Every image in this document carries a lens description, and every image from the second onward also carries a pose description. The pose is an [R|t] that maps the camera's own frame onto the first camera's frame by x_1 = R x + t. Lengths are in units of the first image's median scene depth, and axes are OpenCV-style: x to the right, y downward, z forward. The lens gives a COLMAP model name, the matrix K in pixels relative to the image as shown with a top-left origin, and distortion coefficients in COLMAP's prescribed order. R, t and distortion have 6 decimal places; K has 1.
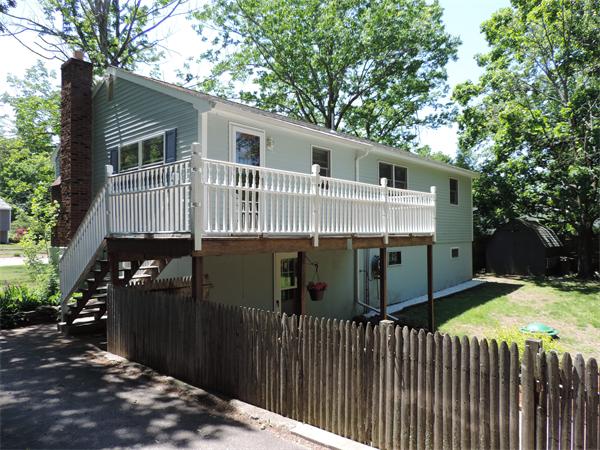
lens RADIAL K [[431.1, 0, 297.7], [0, 431.1, 226.9], [0, 0, 1]] dist [-0.023877, 0.017384]
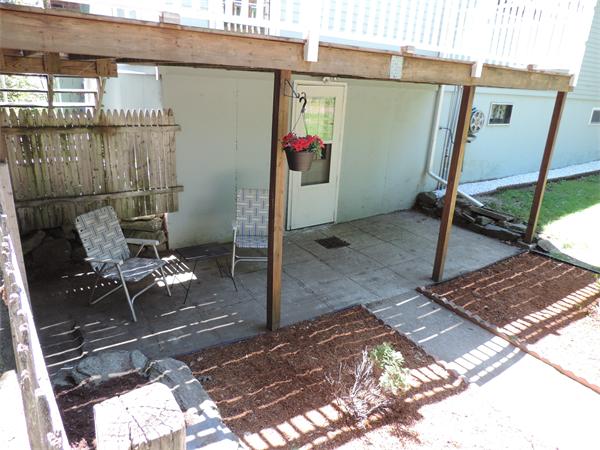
lens RADIAL K [[431.1, 0, 302.8], [0, 431.1, 227.9], [0, 0, 1]] dist [-0.023877, 0.017384]
pose [[0.971723, 0.132676, -0.195324, 0.102515], [-0.059622, 0.938274, 0.340714, 0.038218], [0.228472, -0.319434, 0.919653, 0.326180]]
